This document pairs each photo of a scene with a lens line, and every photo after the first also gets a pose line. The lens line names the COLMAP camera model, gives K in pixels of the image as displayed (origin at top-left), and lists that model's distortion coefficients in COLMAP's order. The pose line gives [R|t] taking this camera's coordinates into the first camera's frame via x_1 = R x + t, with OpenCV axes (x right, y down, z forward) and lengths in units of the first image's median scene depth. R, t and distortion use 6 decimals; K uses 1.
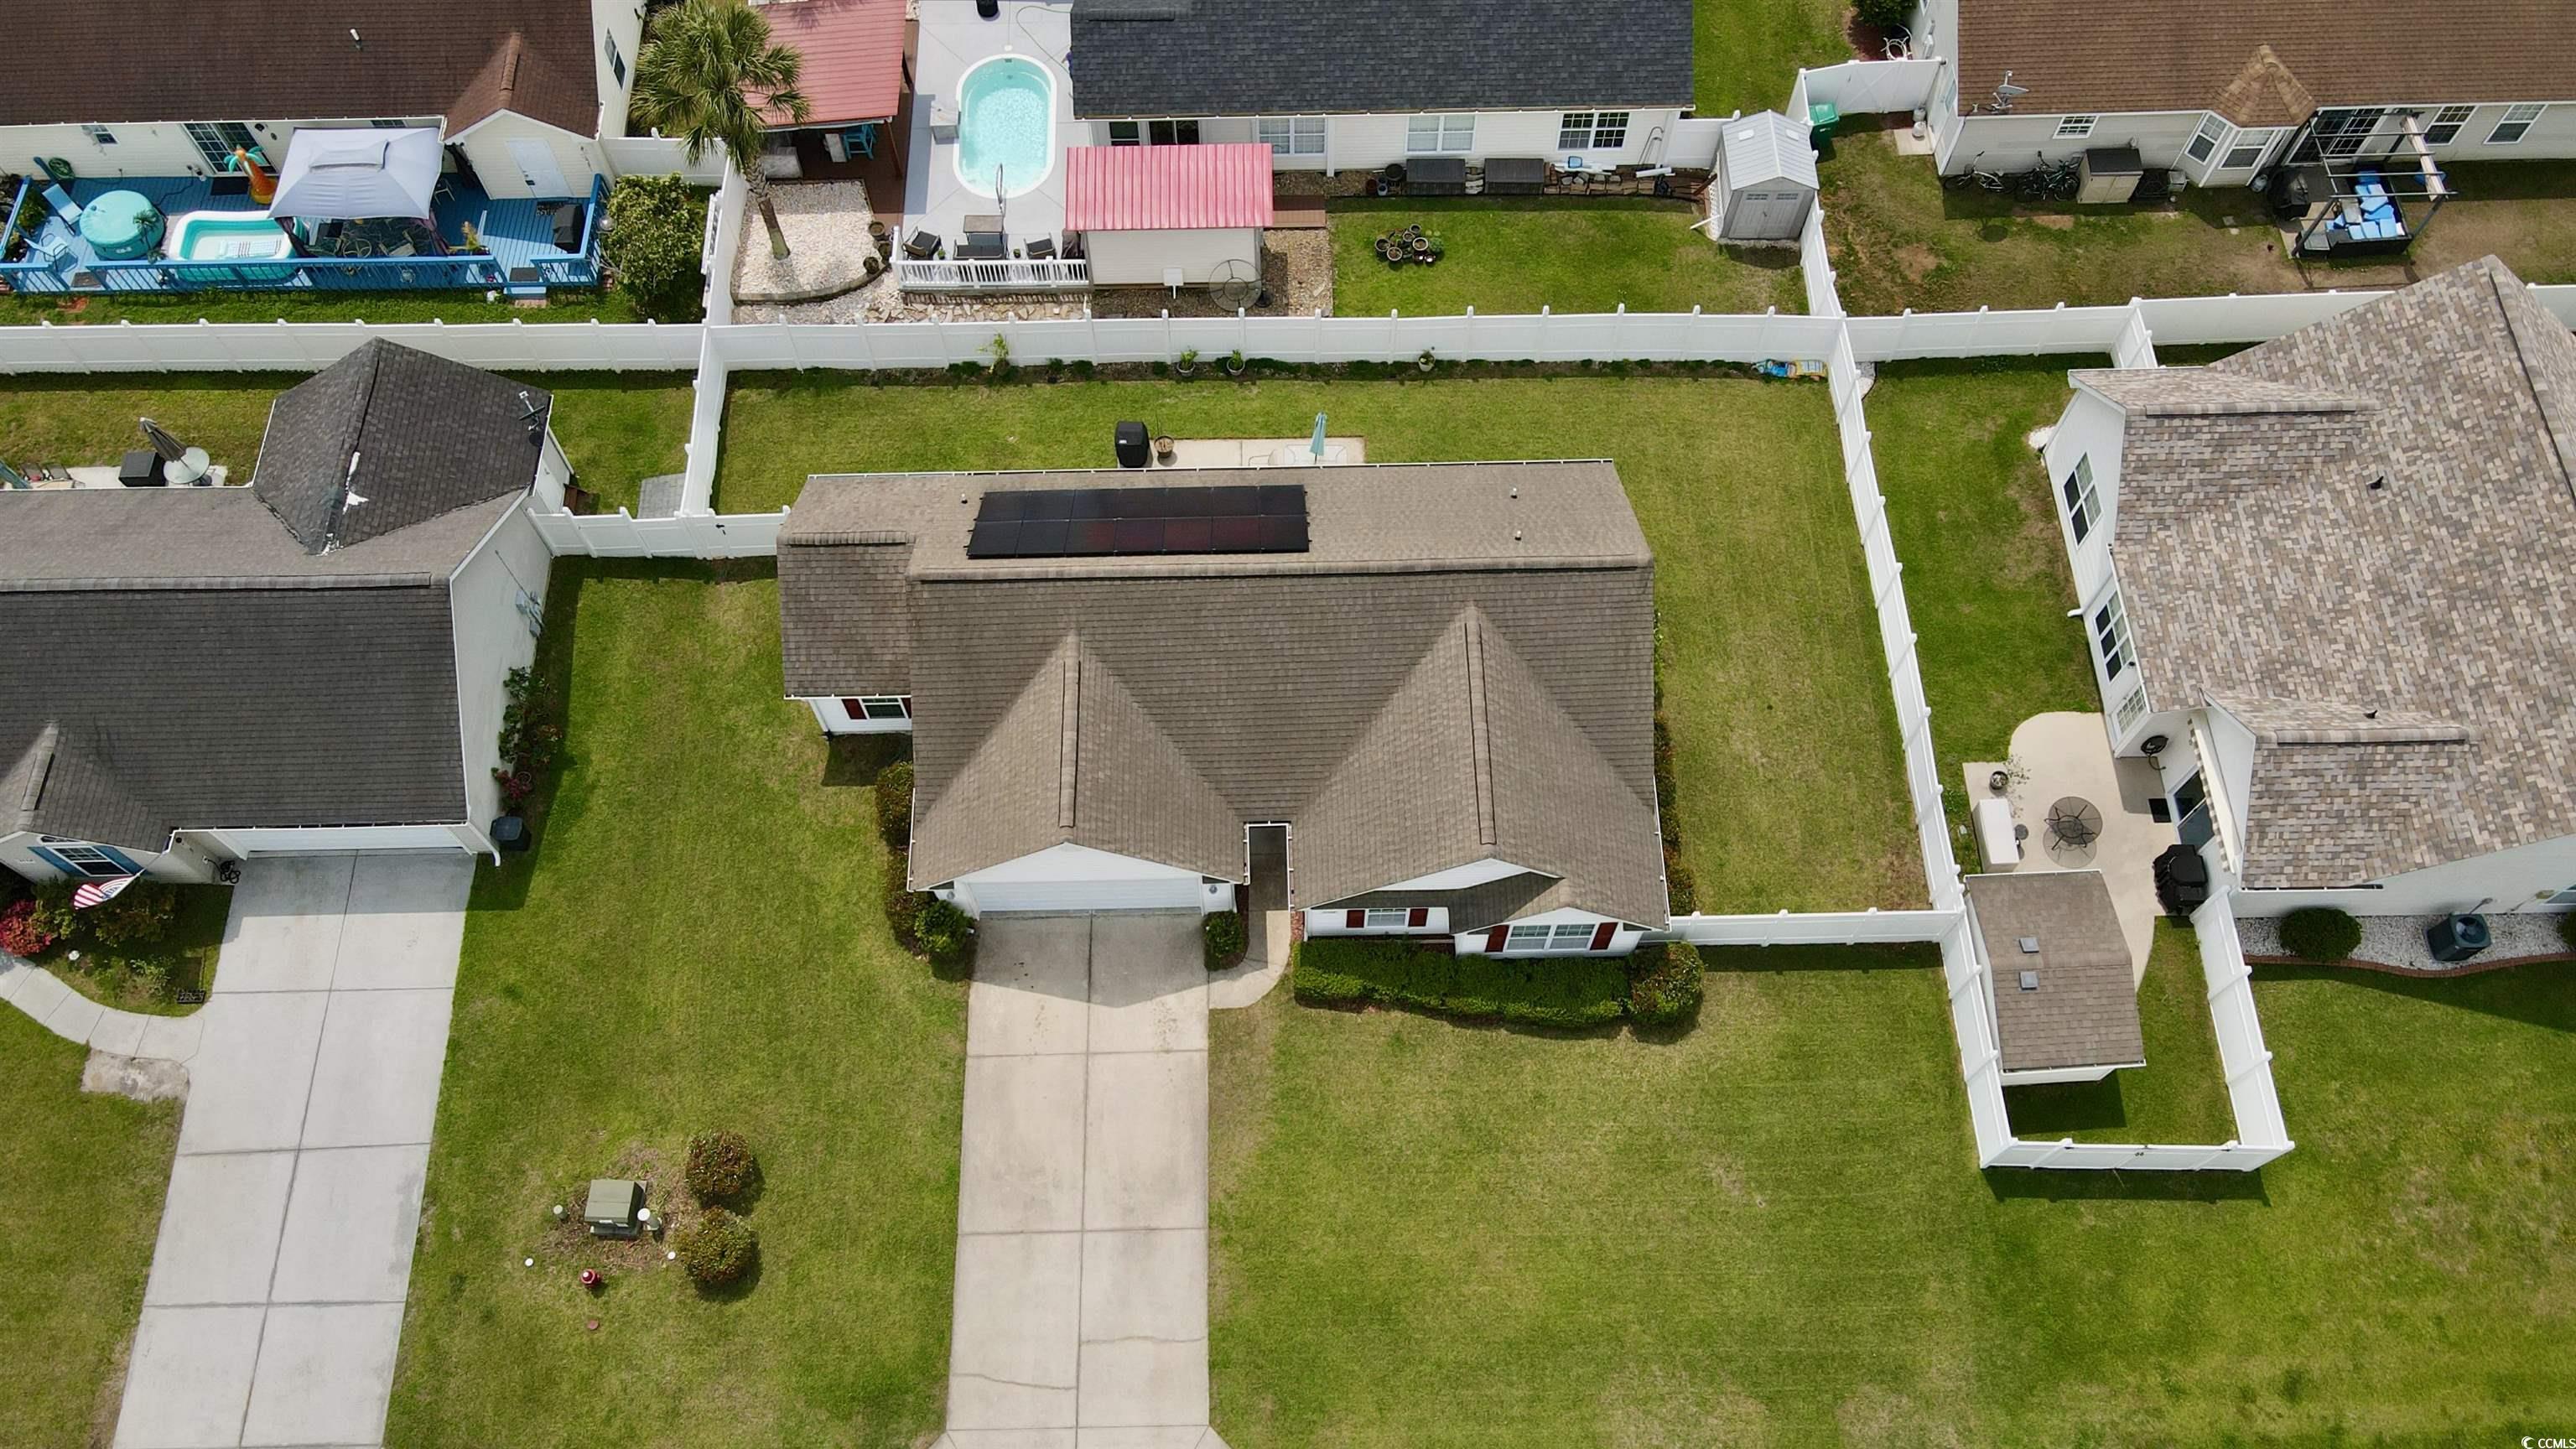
lens RADIAL K [[1851.6, 0, 1286.1], [0, 1851.6, 715.3], [0, 0, 1]] dist [0.012168, 0.000778]
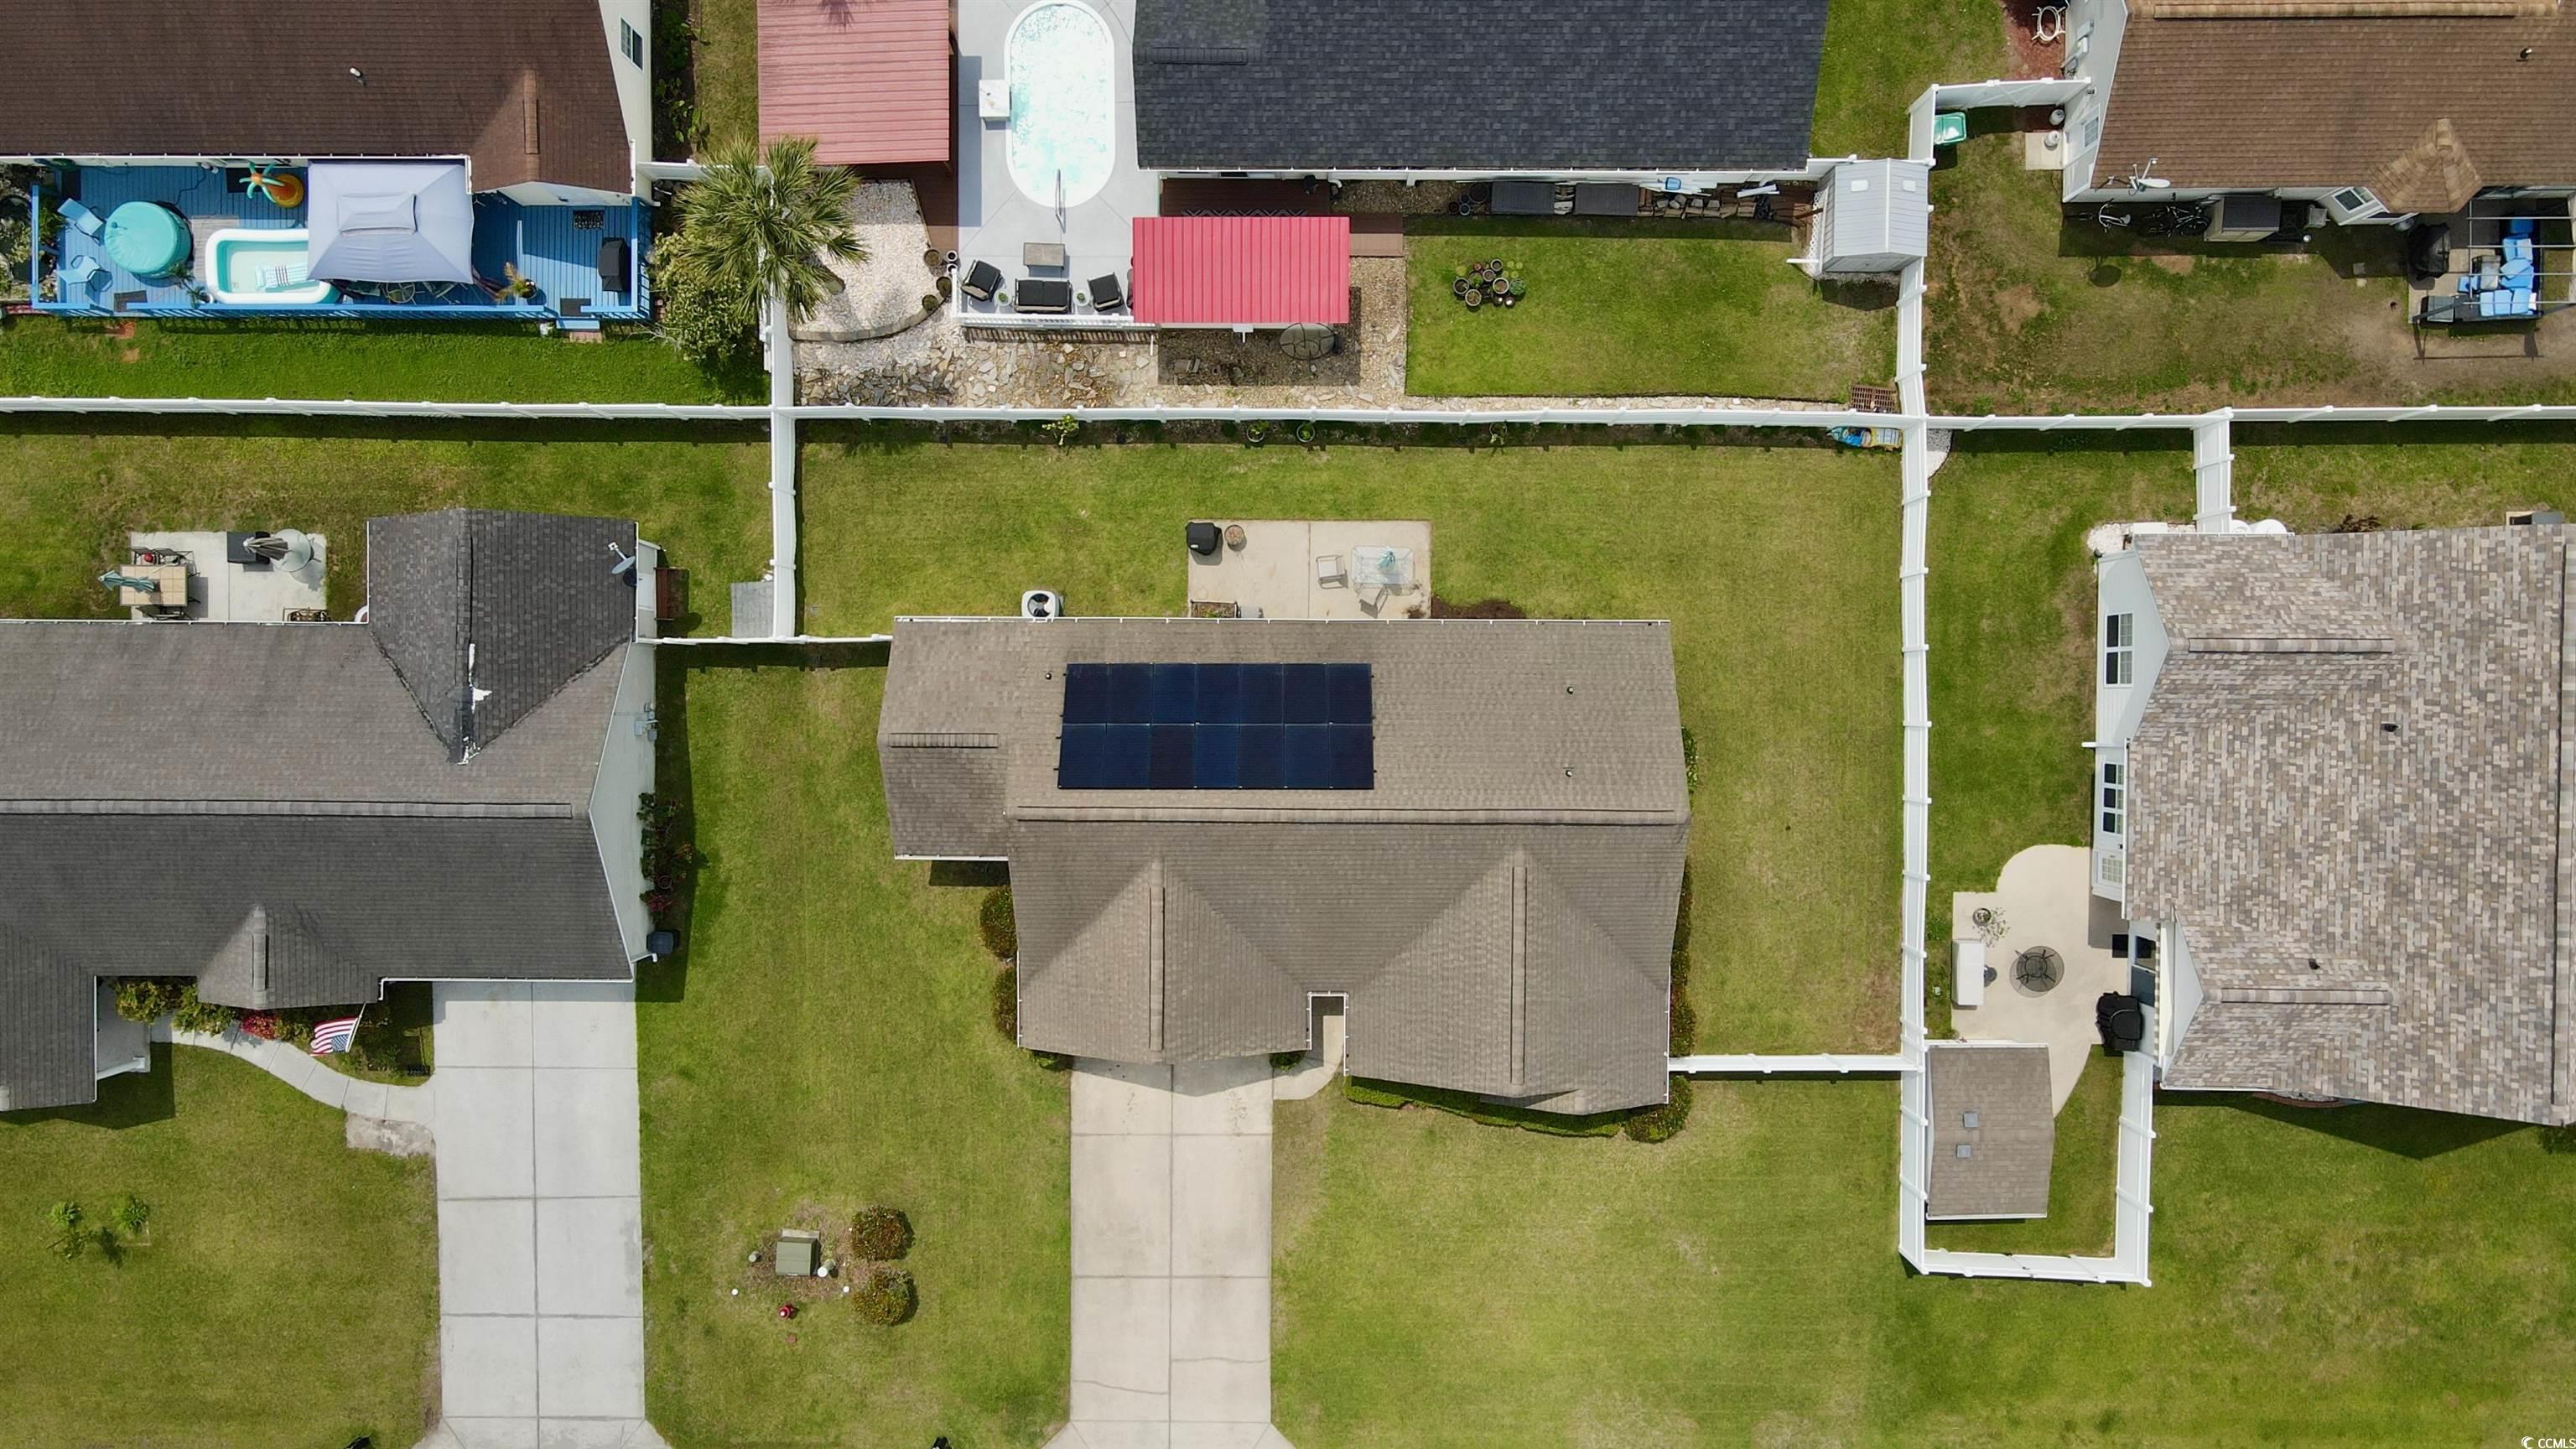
lens RADIAL K [[1851.6, 0, 1287.8], [0, 1851.6, 732.0], [0, 0, 1]] dist [0.012168, 0.000778]
pose [[0.999626, 0.026406, -0.007175, -0.029316], [-0.020256, 0.890381, 0.454765, -0.579934], [0.018397, -0.454450, 0.890582, 0.049635]]
